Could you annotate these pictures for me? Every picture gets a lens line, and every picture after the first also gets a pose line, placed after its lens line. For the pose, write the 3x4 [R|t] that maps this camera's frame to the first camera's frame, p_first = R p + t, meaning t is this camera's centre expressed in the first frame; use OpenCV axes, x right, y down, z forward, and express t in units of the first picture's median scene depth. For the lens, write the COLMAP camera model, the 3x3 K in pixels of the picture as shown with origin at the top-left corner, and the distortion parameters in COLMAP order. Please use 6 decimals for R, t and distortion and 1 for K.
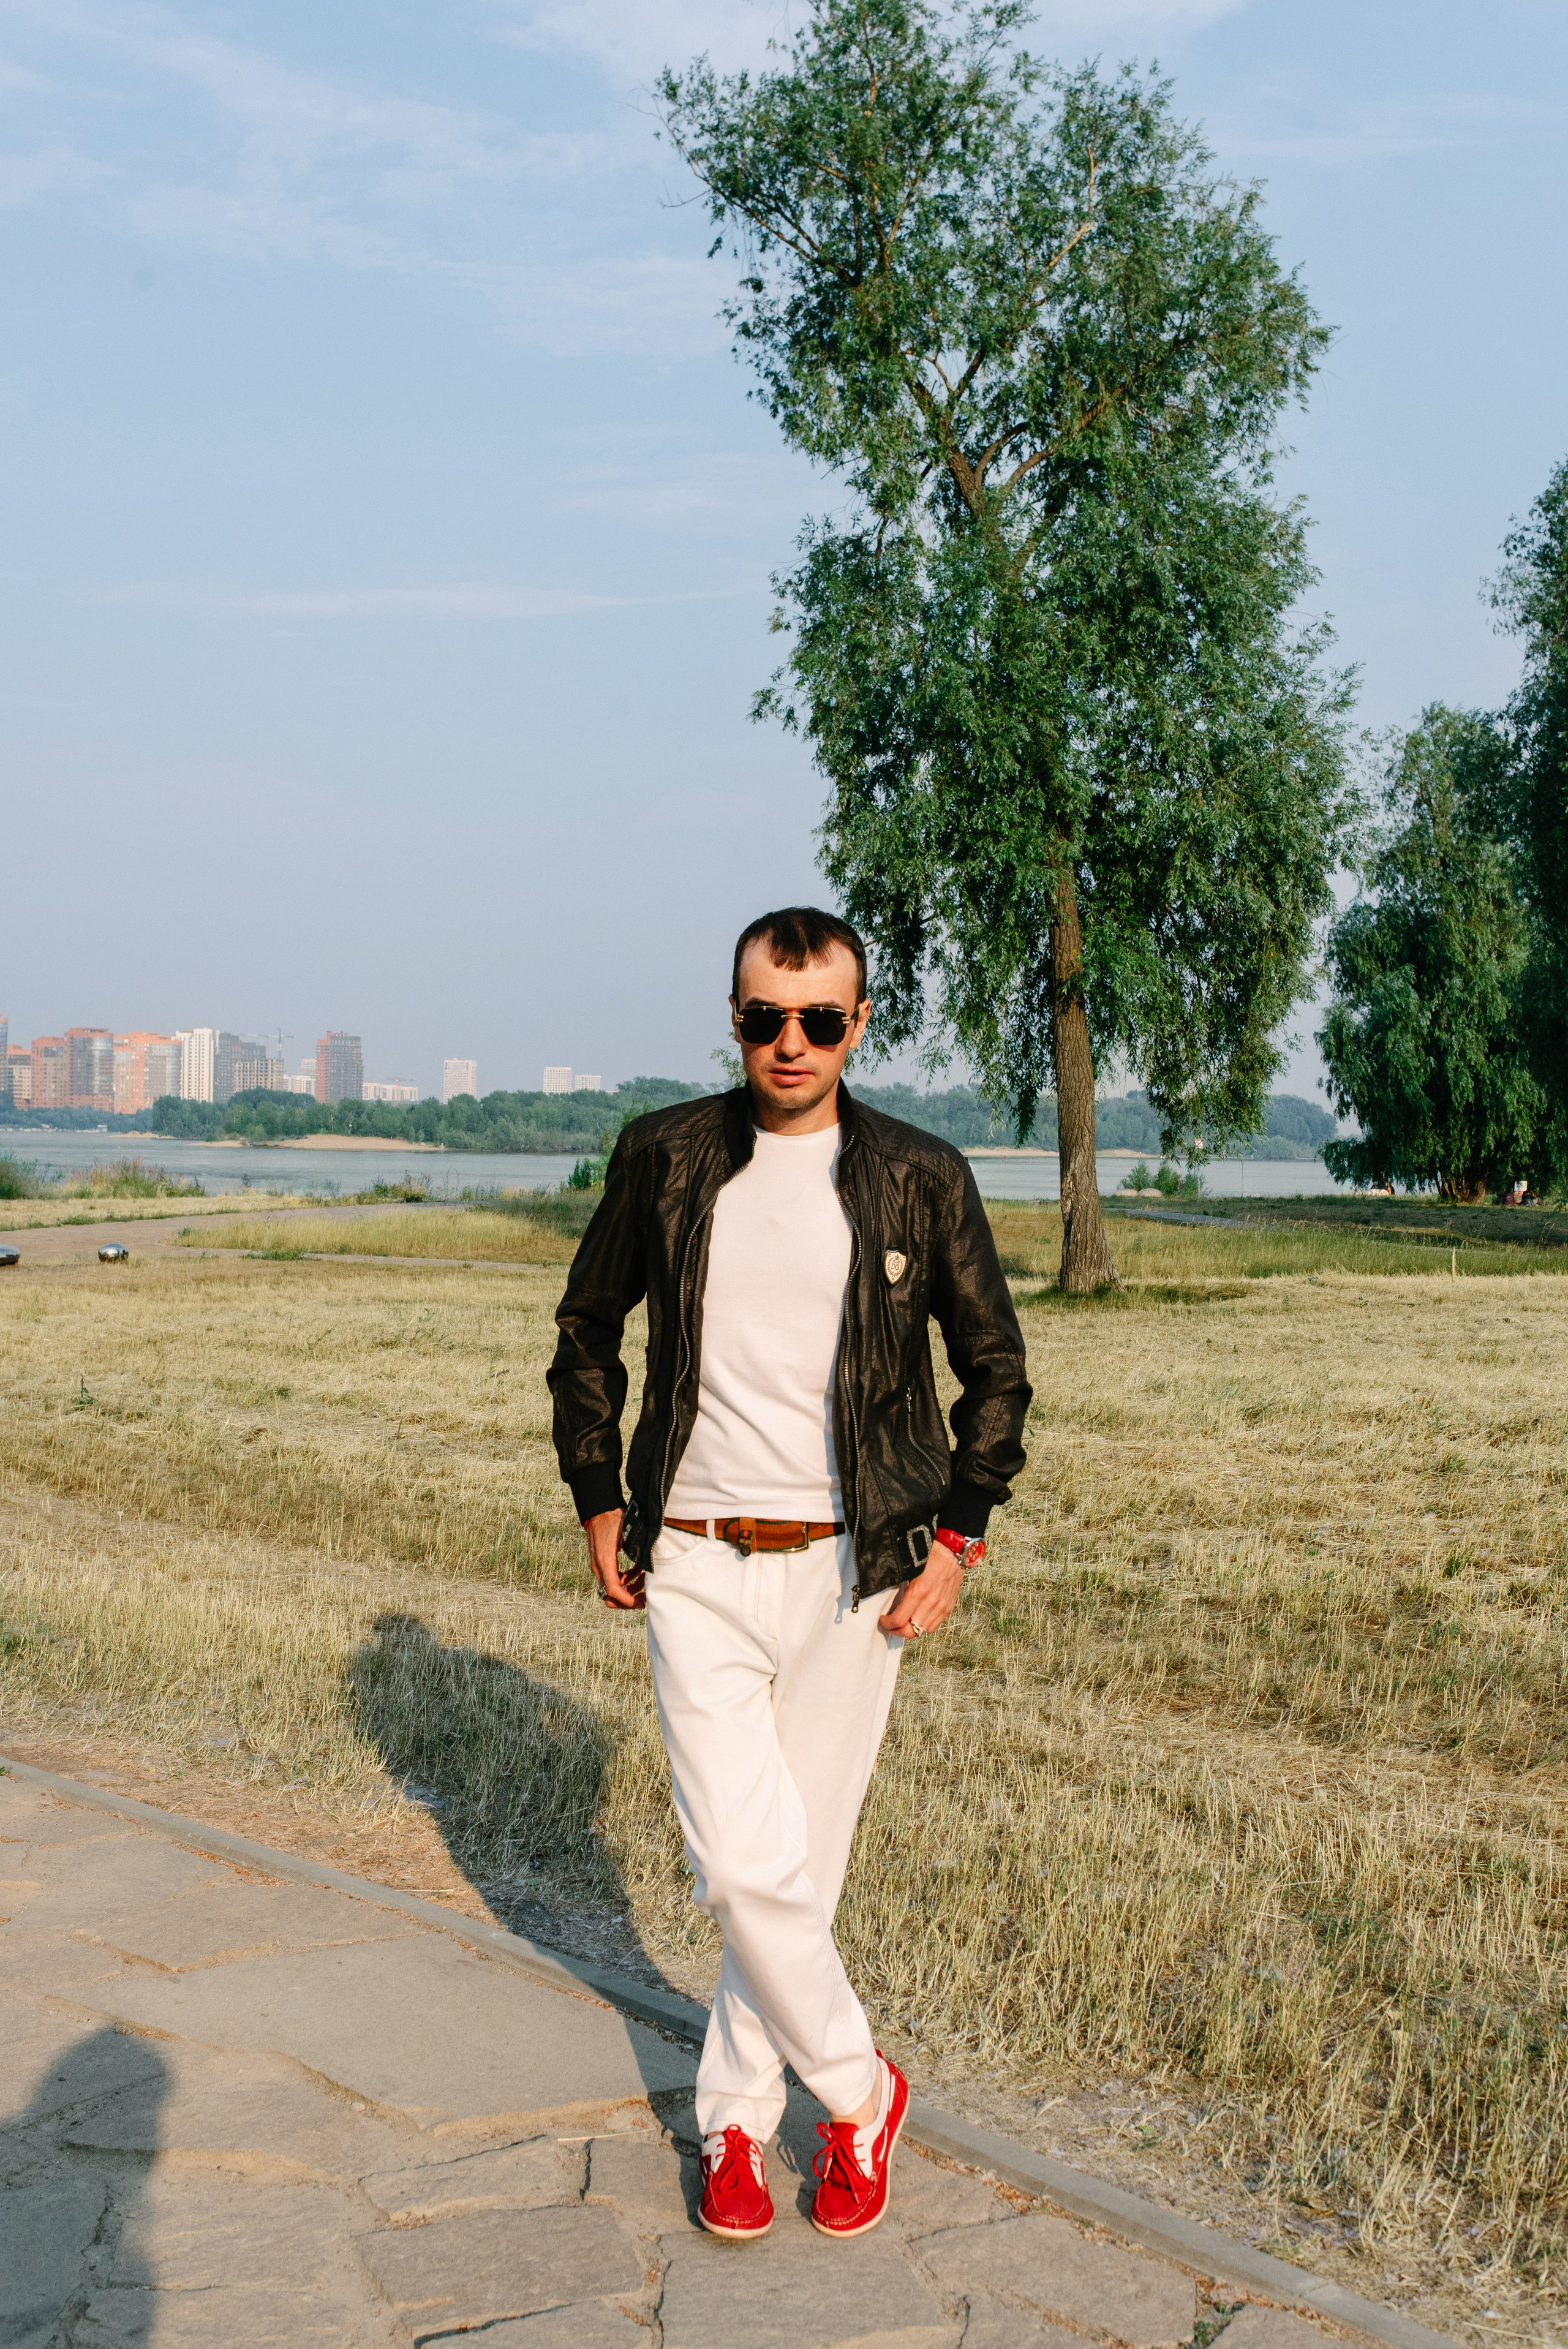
lens RADIAL K [[2453.7, 0, 784.0], [0, 2453.7, 1174.5], [0, 0, 1]] dist [0.122636, -0.650050]
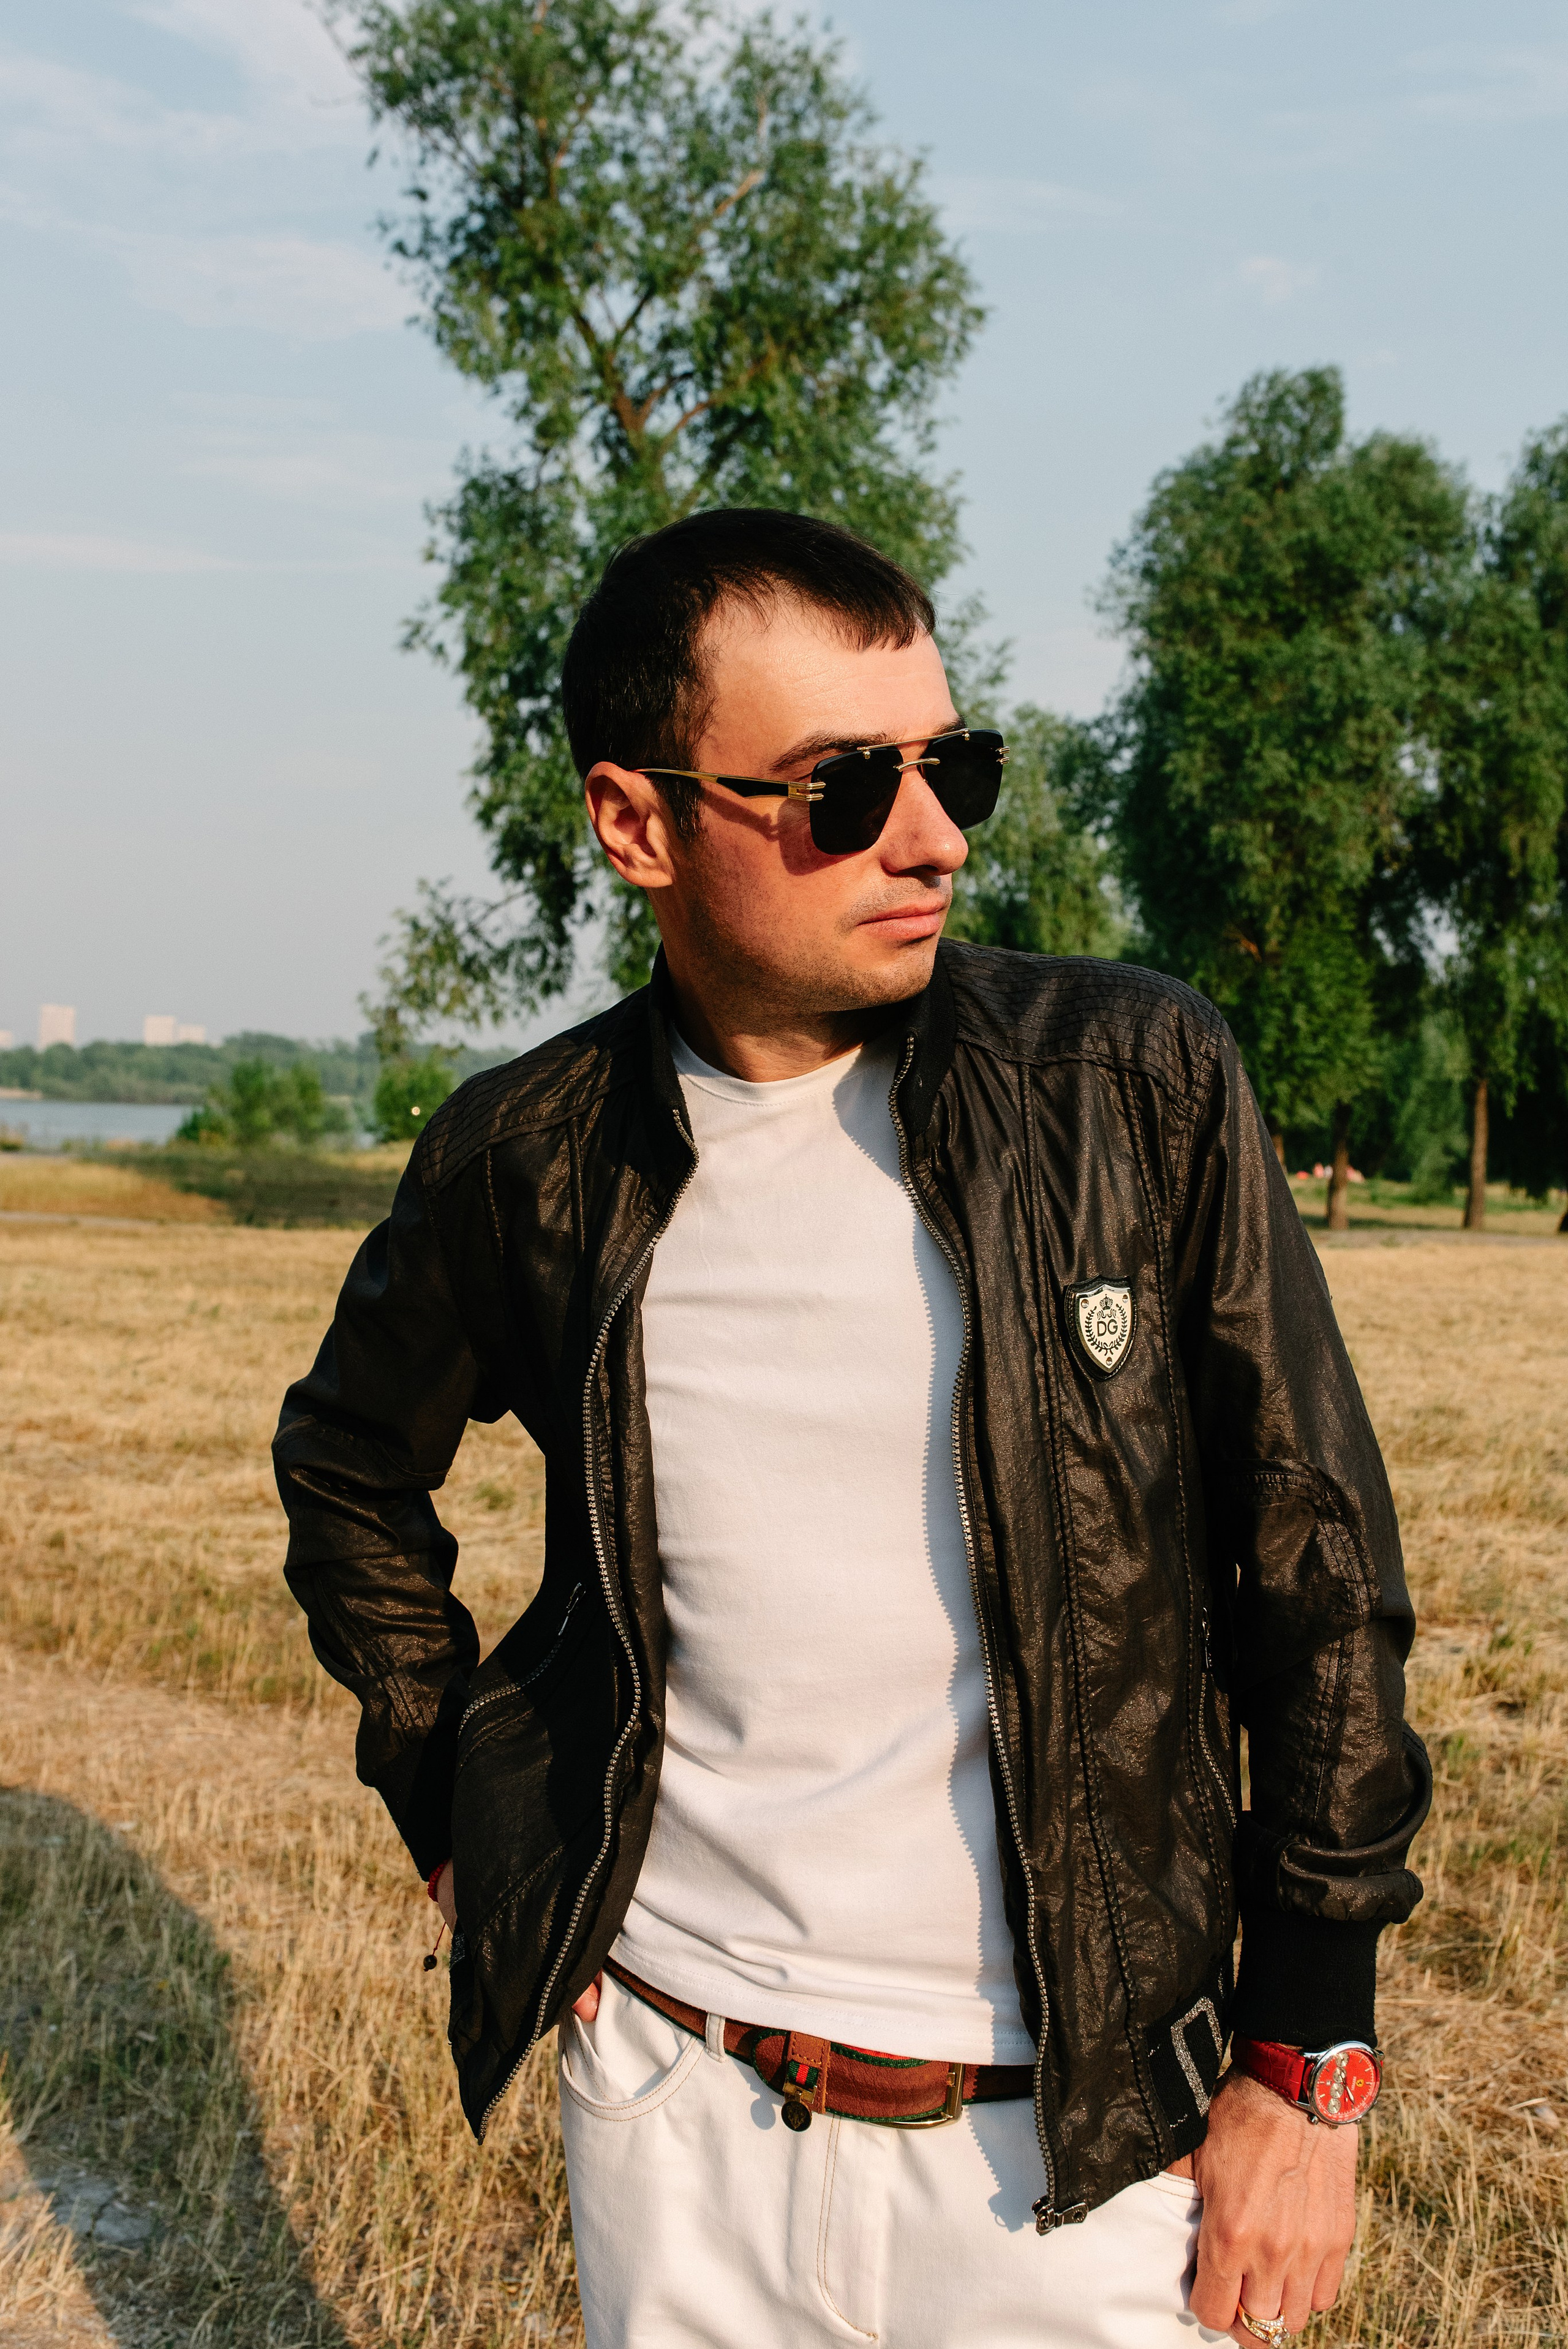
lens RADIAL K [[2151.5, 0, 784.0], [0, 2151.5, 1174.5], [0, 0, 1]] dist [-0.010692, -0.021703]
pose [[0.979042, 0.022334, 0.202431, -0.030777], [-0.025867, 0.999556, 0.014822, 0.000326], [-0.202010, -0.019748, 0.979184, 0.152824]]
